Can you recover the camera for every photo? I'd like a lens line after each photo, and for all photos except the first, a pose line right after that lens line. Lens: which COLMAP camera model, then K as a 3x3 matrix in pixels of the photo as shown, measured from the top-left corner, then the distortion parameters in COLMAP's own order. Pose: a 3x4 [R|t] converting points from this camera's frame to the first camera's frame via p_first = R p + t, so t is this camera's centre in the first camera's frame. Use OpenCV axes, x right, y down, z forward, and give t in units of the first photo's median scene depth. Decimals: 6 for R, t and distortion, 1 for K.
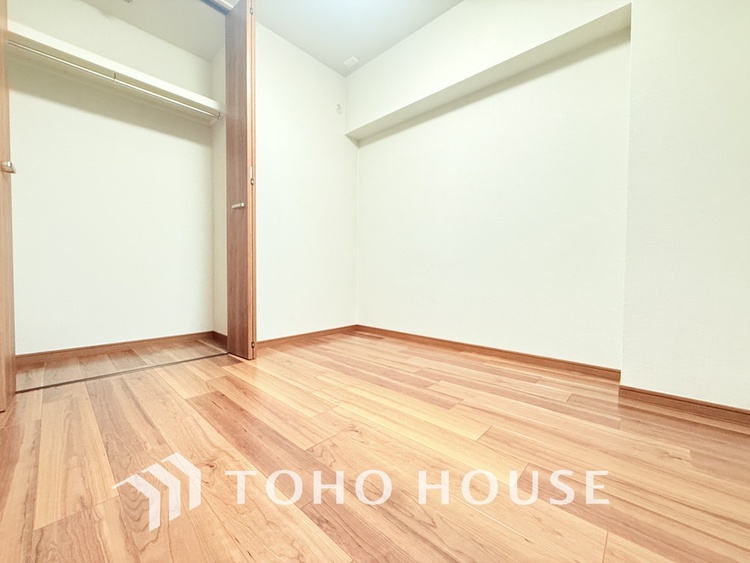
lens RADIAL K [[297.9, 0, 372.3], [0, 297.9, 279.8], [0, 0, 1]] dist [-0.001261, 0.000011]
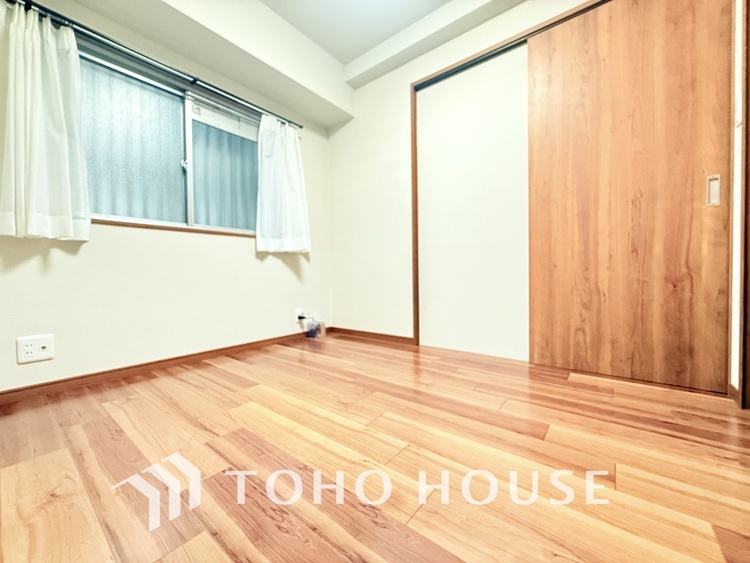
lens RADIAL K [[297.9, 0, 372.3], [0, 297.9, 279.8], [0, 0, 1]] dist [-0.001261, 0.000011]
pose [[-0.997350, 0.006411, -0.072474, -0.074082], [0.003581, 0.999228, 0.039114, -0.044110], [0.072669, 0.038750, -0.996603, 1.859025]]
